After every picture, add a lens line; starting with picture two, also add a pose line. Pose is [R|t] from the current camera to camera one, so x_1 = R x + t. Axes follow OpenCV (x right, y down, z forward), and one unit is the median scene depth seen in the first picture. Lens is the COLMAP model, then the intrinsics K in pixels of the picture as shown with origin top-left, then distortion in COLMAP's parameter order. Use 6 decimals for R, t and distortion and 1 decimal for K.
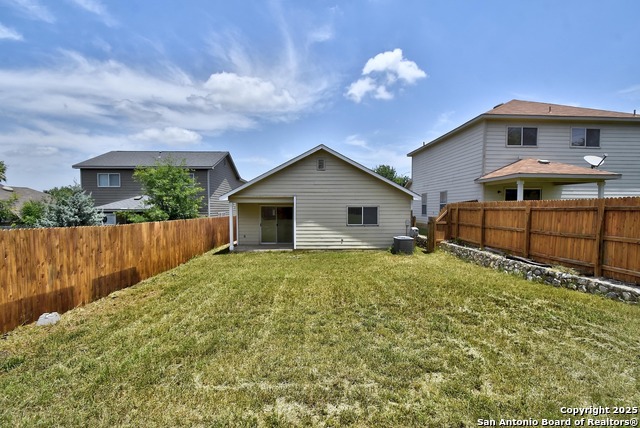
lens RADIAL K [[290.1, 0, 320.0], [0, 290.1, 214.0], [0, 0, 1]] dist [-0.000234, -0.000537]
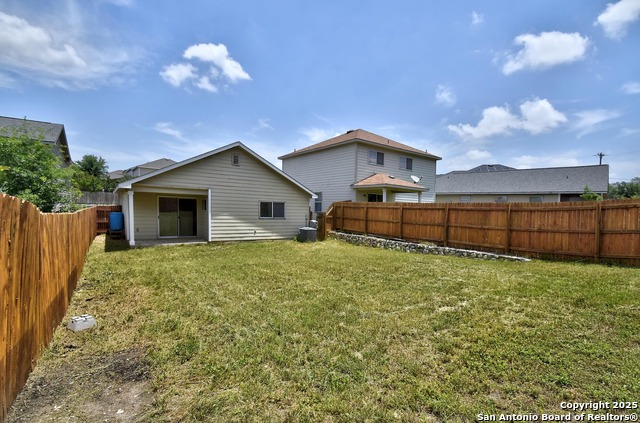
lens RADIAL K [[275.4, 0, 320.0], [0, 275.4, 211.5], [0, 0, 1]] dist [-0.000780, -0.000106]
pose [[0.843527, 0.022064, 0.536633, -0.281942], [-0.023932, 0.999708, -0.003486, 0.011754], [-0.536553, -0.009903, 0.843808, -0.006838]]
